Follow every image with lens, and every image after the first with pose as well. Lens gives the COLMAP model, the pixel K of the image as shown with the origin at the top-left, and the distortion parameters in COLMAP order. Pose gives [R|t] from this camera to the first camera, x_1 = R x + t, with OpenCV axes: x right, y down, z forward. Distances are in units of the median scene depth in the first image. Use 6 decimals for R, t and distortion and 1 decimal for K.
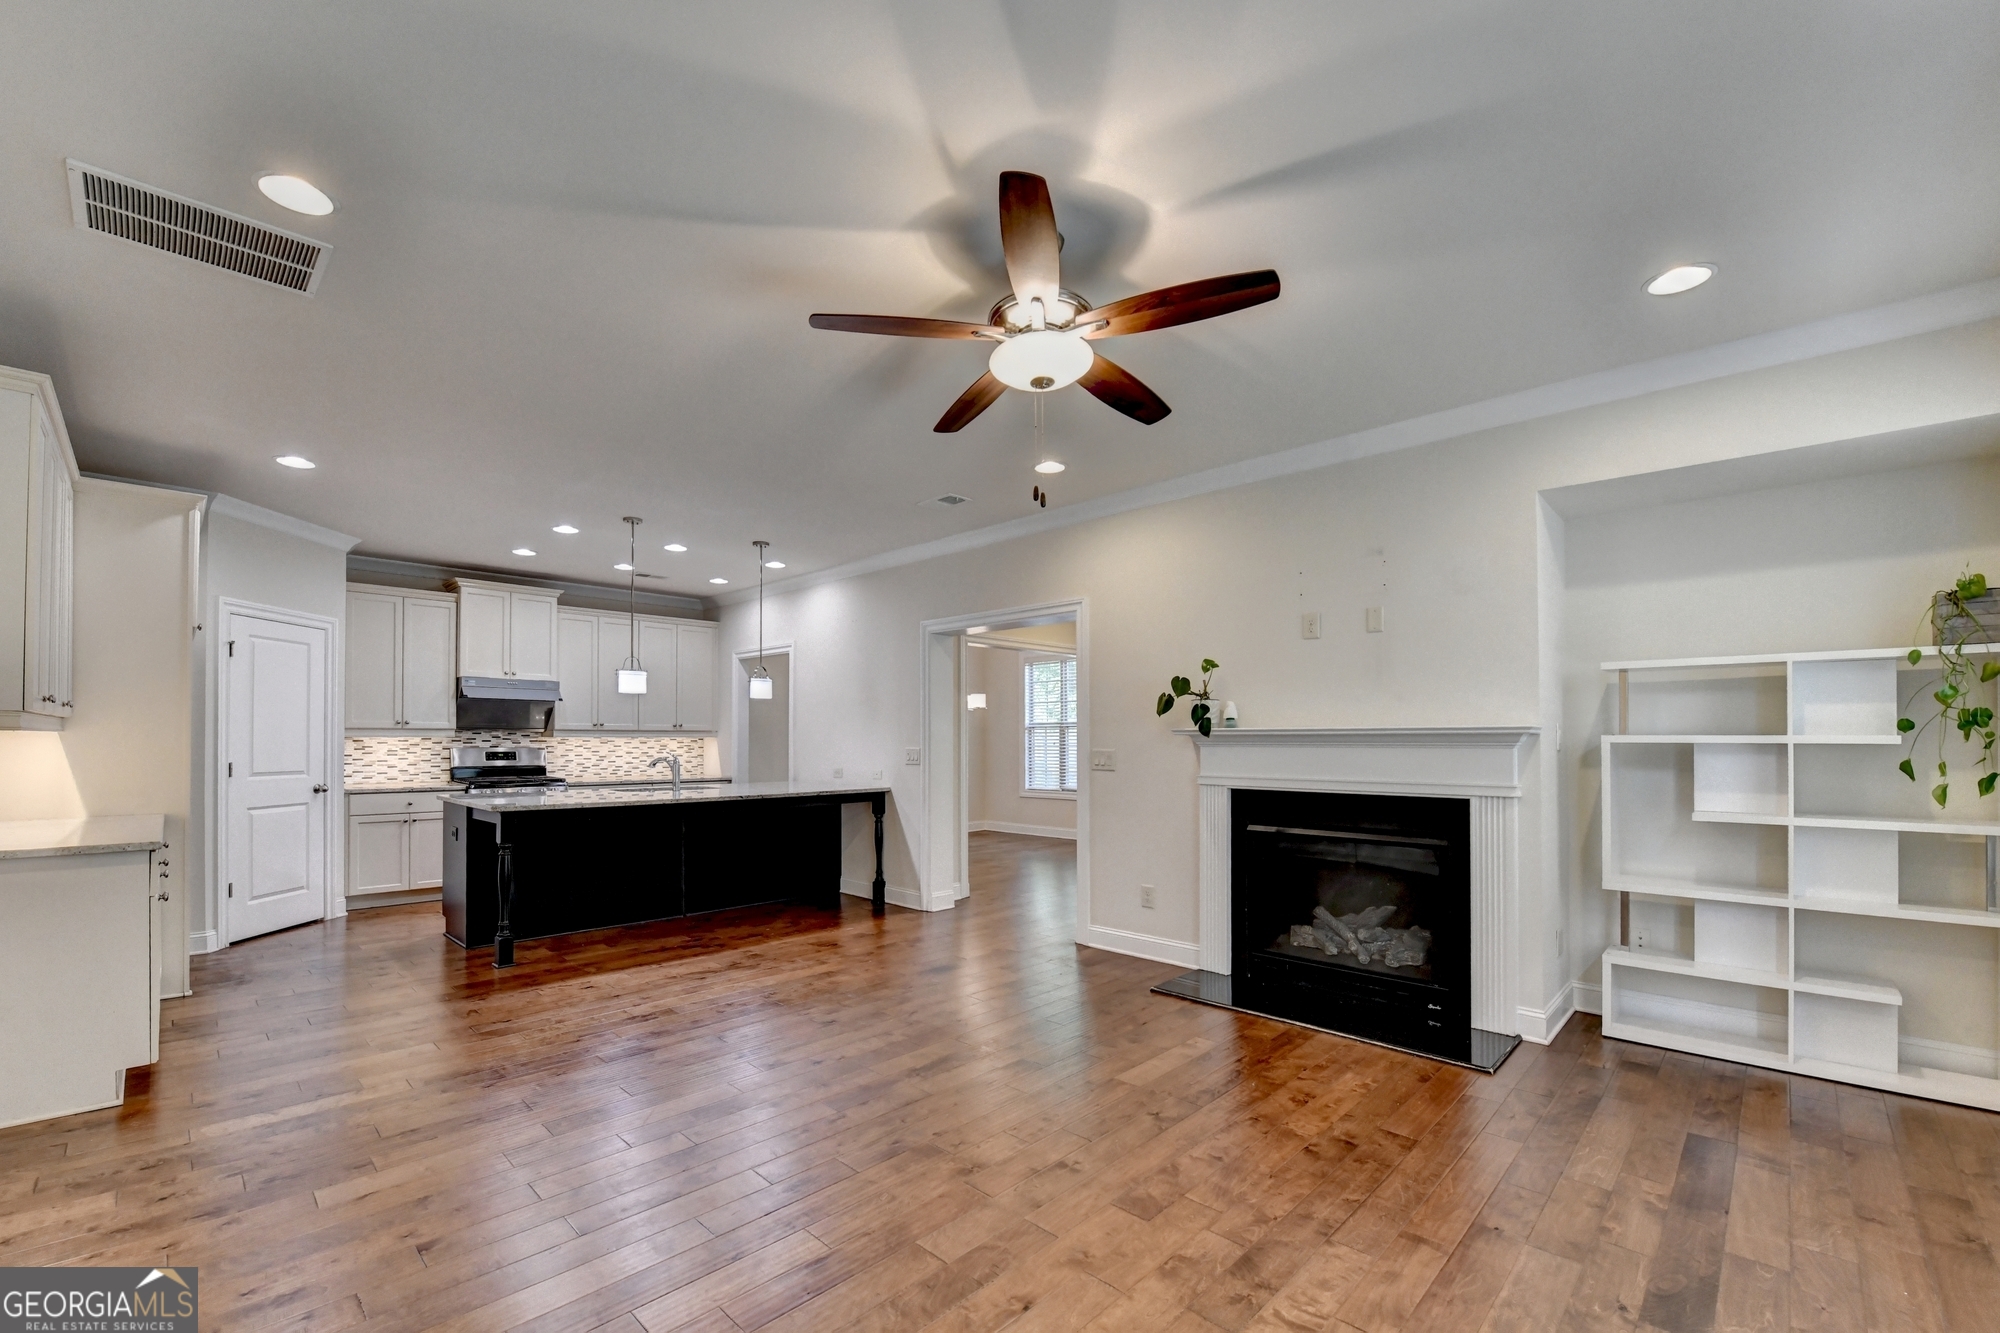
lens RADIAL K [[827.9, 0, 988.3], [0, 827.9, 734.0], [0, 0, 1]] dist [-0.010677, -0.002985]
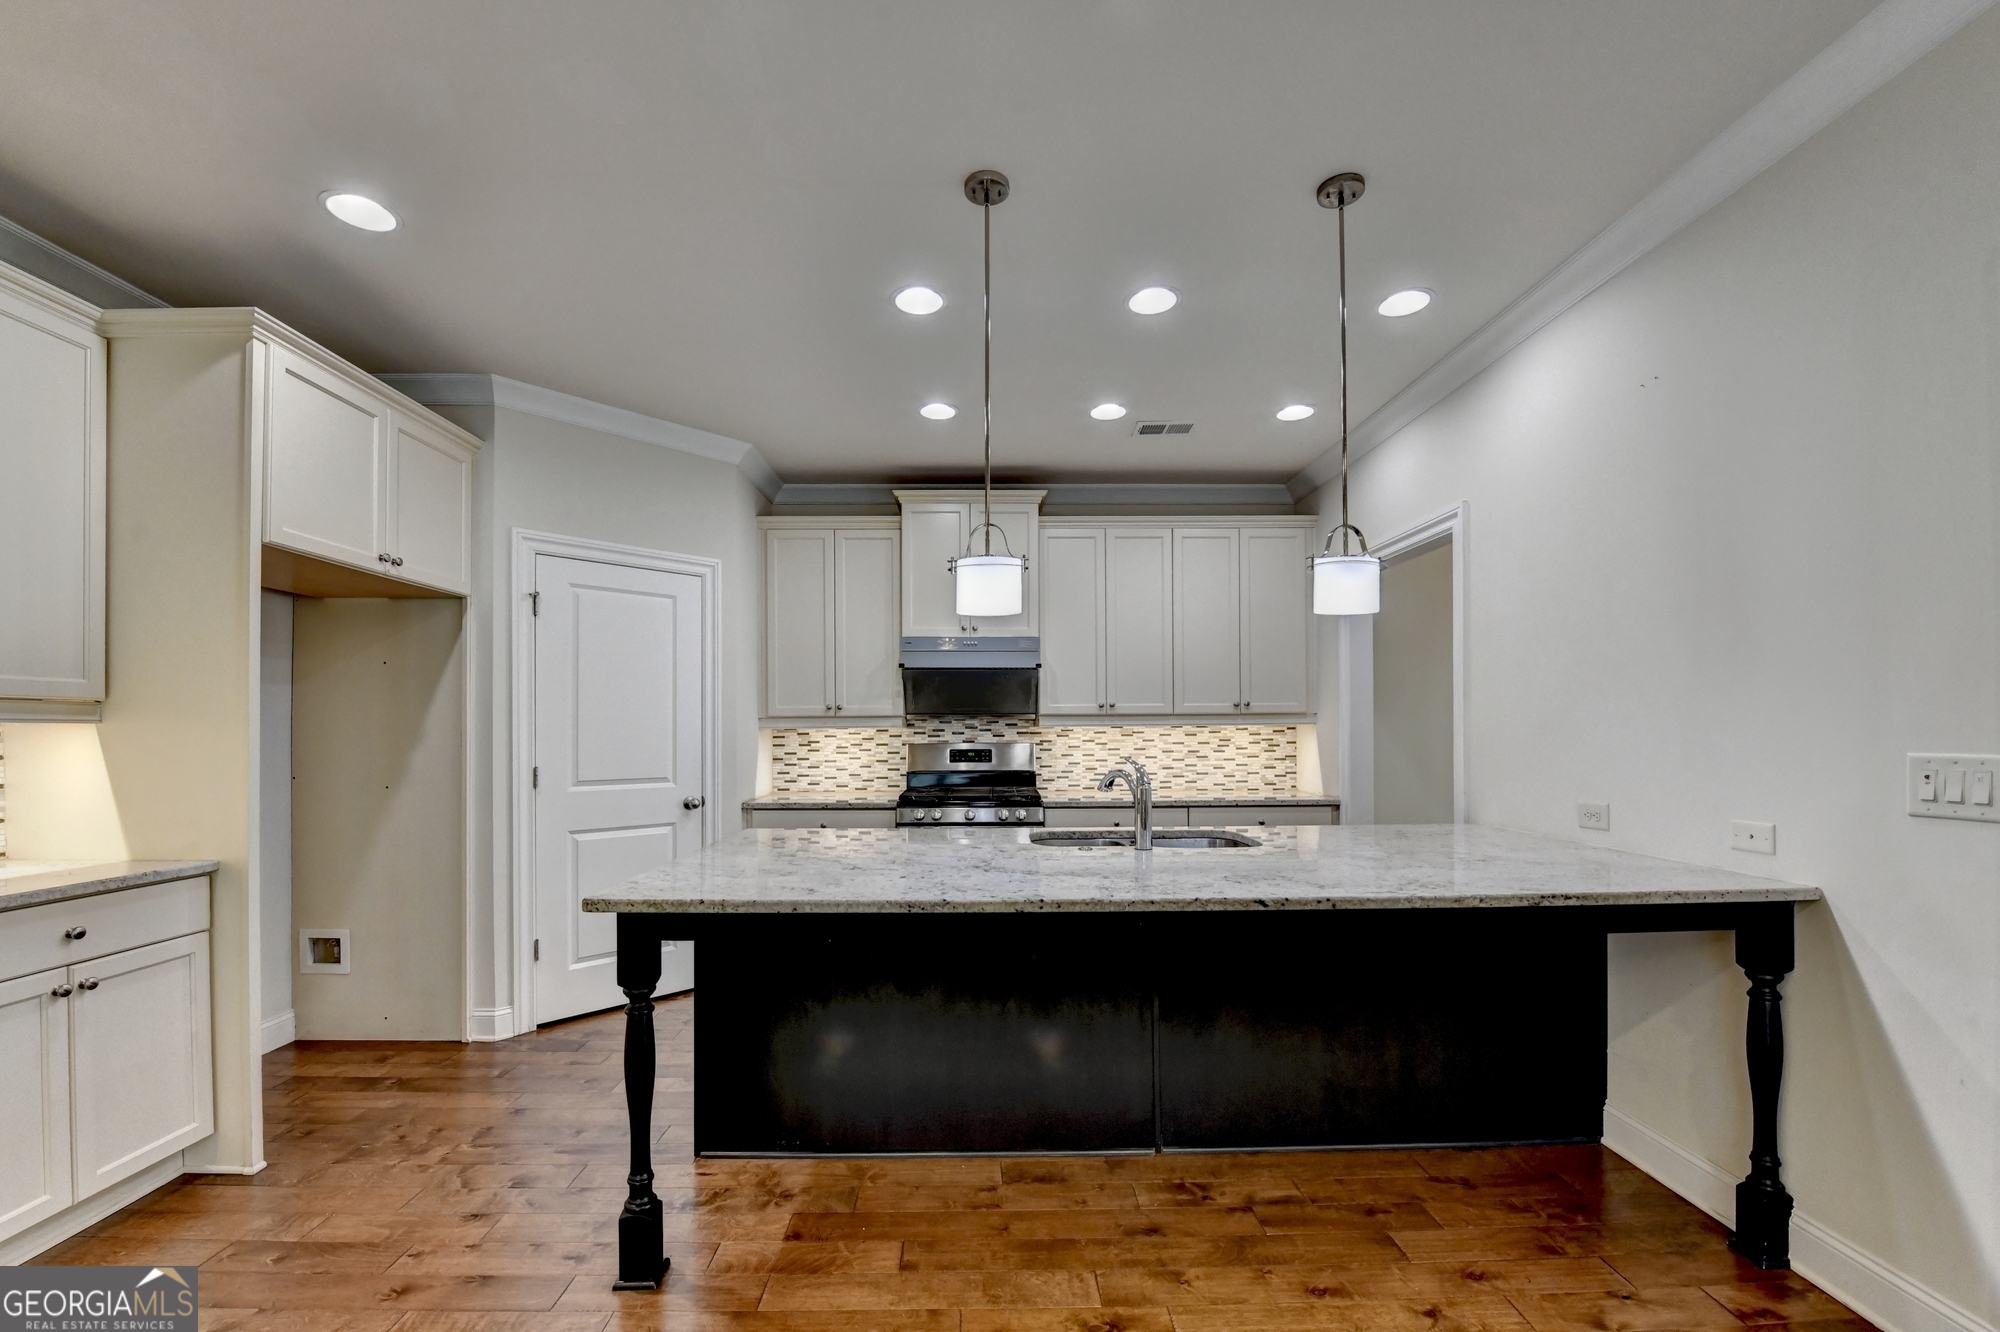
lens RADIAL K [[827.9, 0, 982.3], [0, 827.9, 727.6], [0, 0, 1]] dist [-0.010677, -0.002985]
pose [[0.704011, -0.008716, -0.710135, -0.159988], [0.011949, 0.999929, -0.000428, 0.006397], [0.710088, -0.008184, 0.704065, 0.774642]]
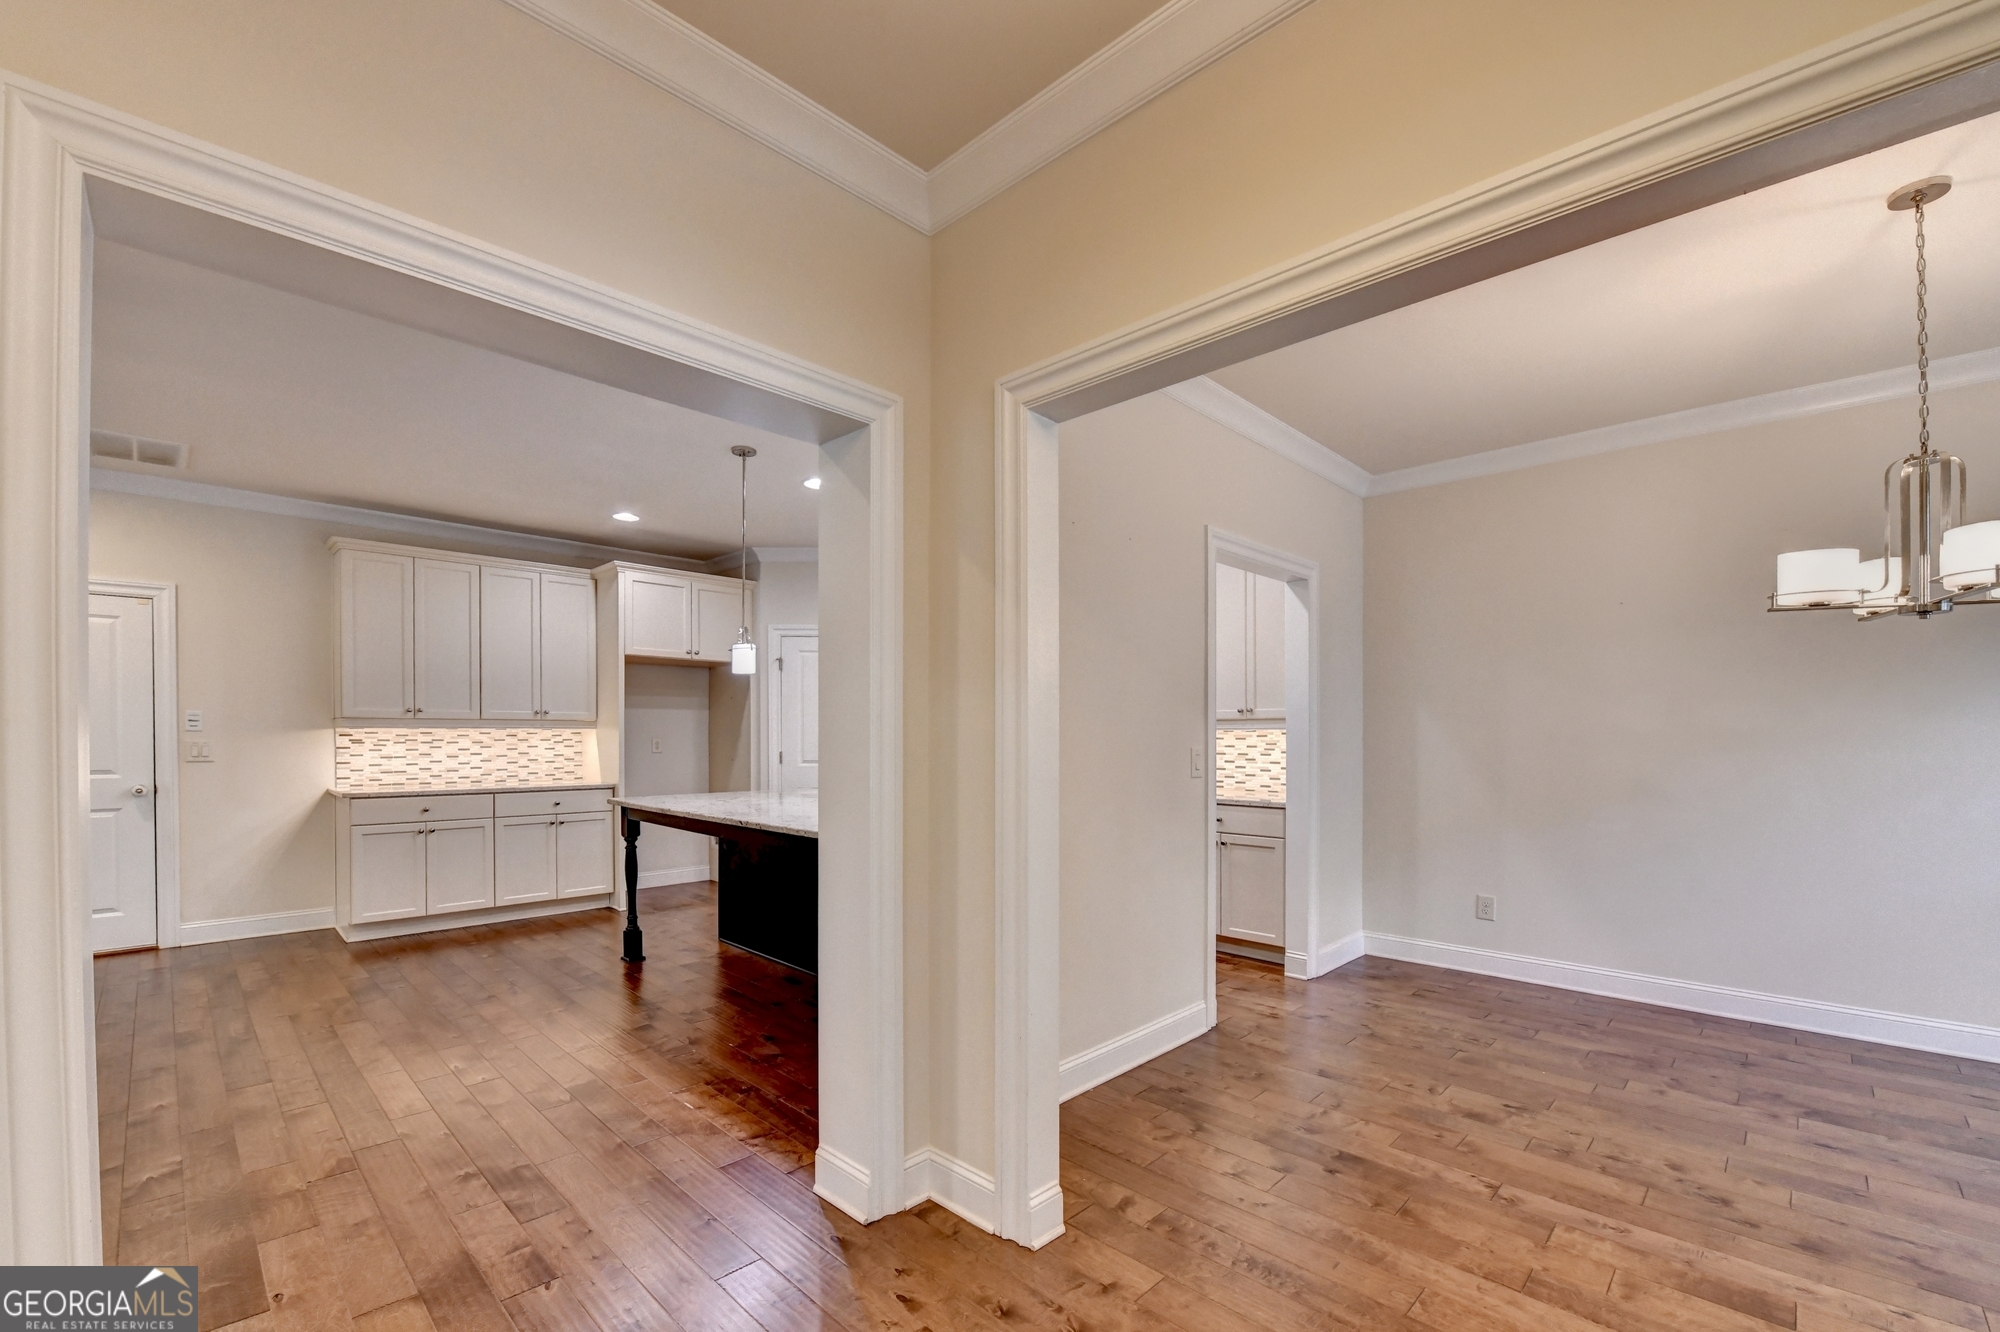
lens RADIAL K [[827.9, 0, 983.1], [0, 827.9, 737.5], [0, 0, 1]] dist [-0.010677, -0.002985]
pose [[-0.010038, 0.000356, -0.999950, 0.374822], [0.005786, 0.999983, 0.000298, 0.013945], [0.999933, -0.005783, -0.010040, 1.332440]]
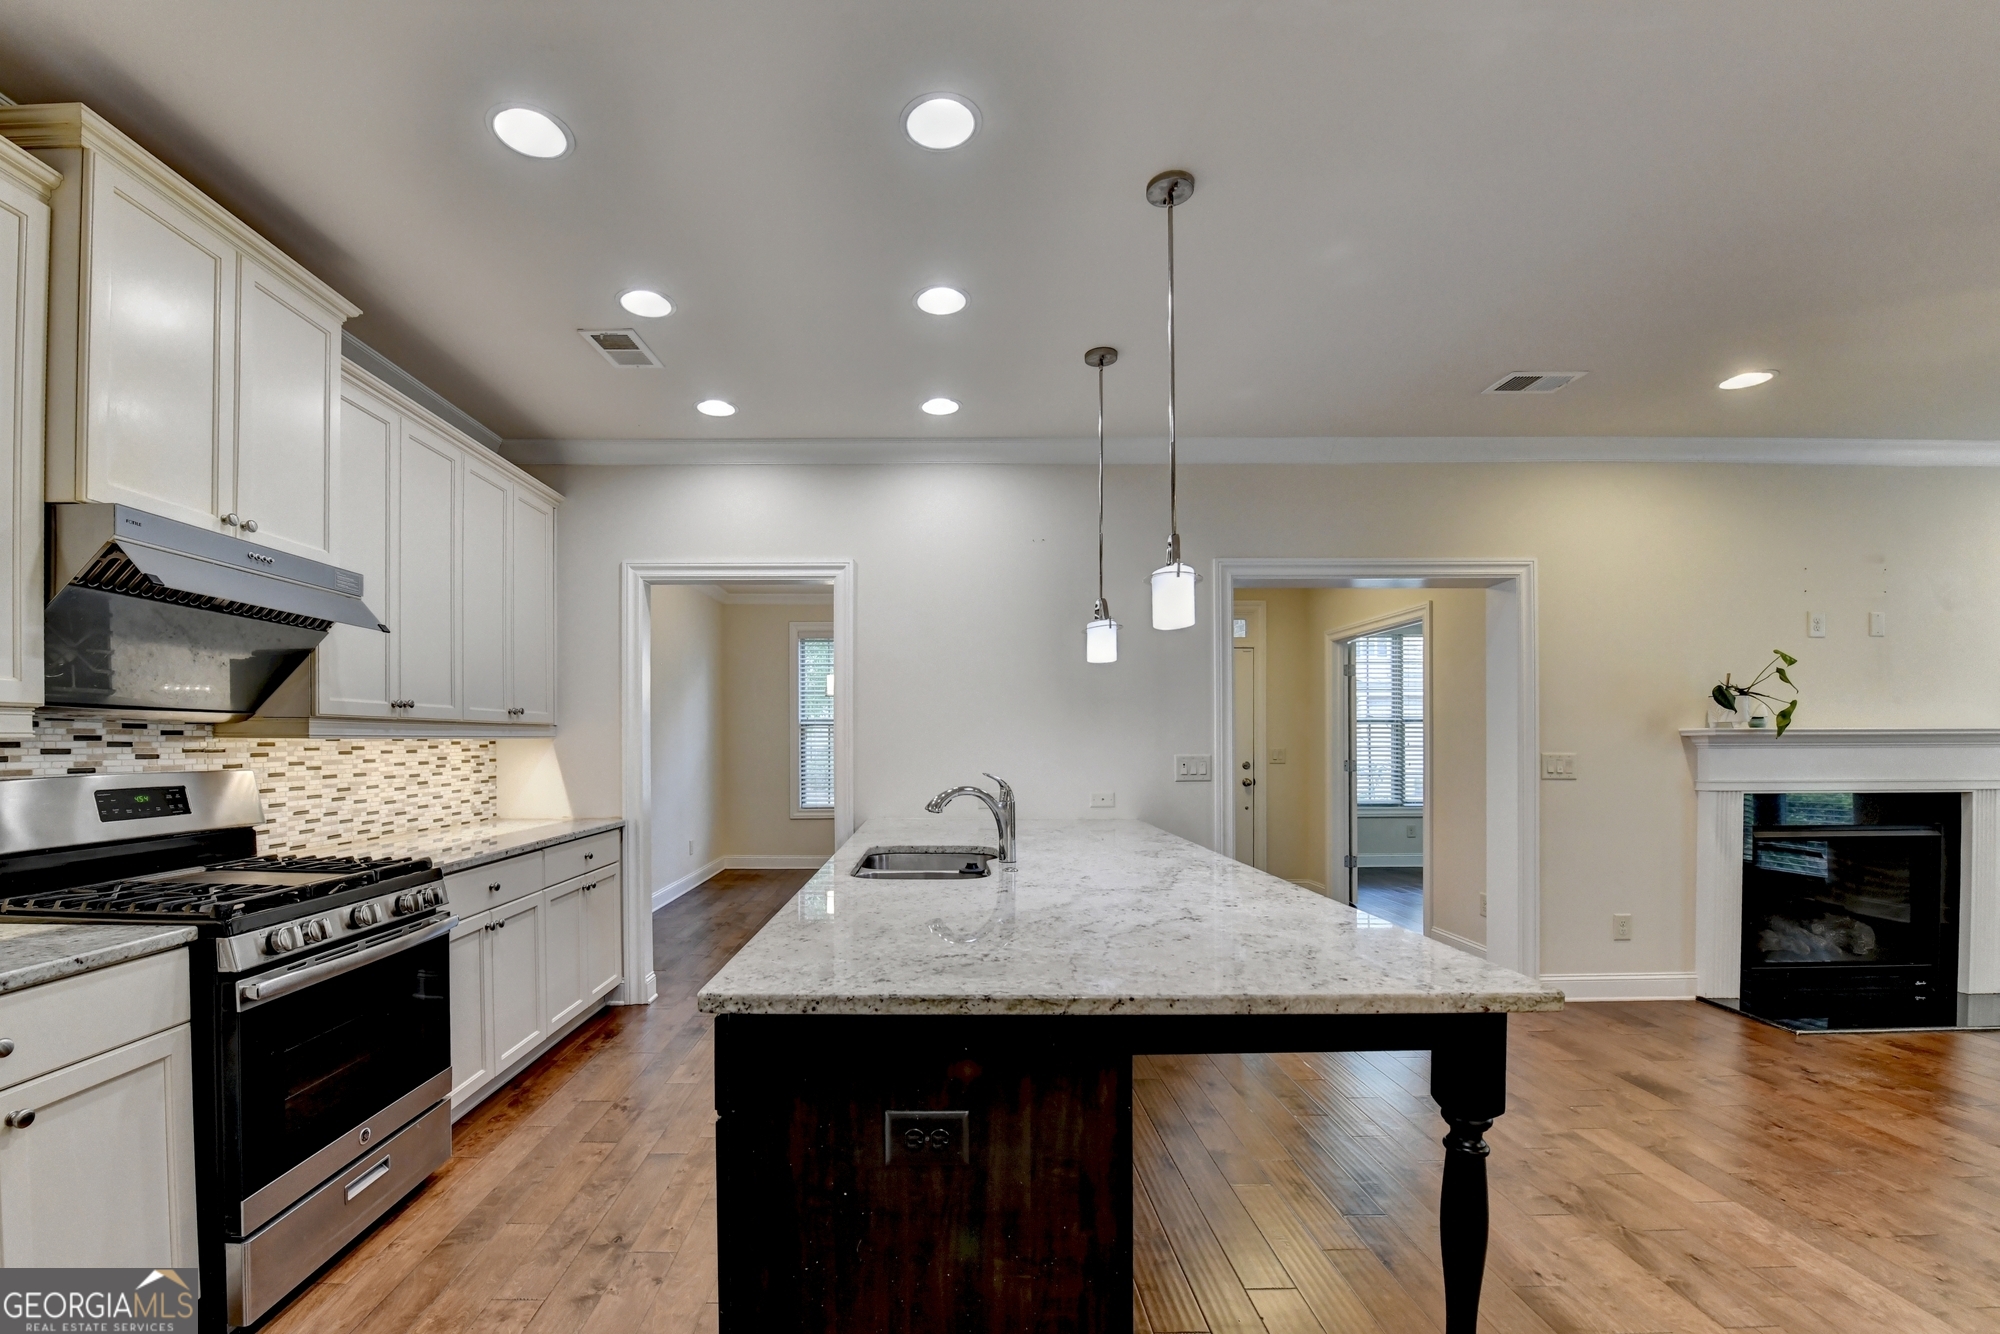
lens RADIAL K [[827.9, 0, 945.4], [0, 827.9, 736.0], [0, 0, 1]] dist [-0.010677, -0.002985]
pose [[0.711497, 0.001528, 0.702688, -0.853793], [-0.002364, 0.999997, 0.000219, 0.003738], [-0.702685, -0.001817, 0.711499, 0.862414]]
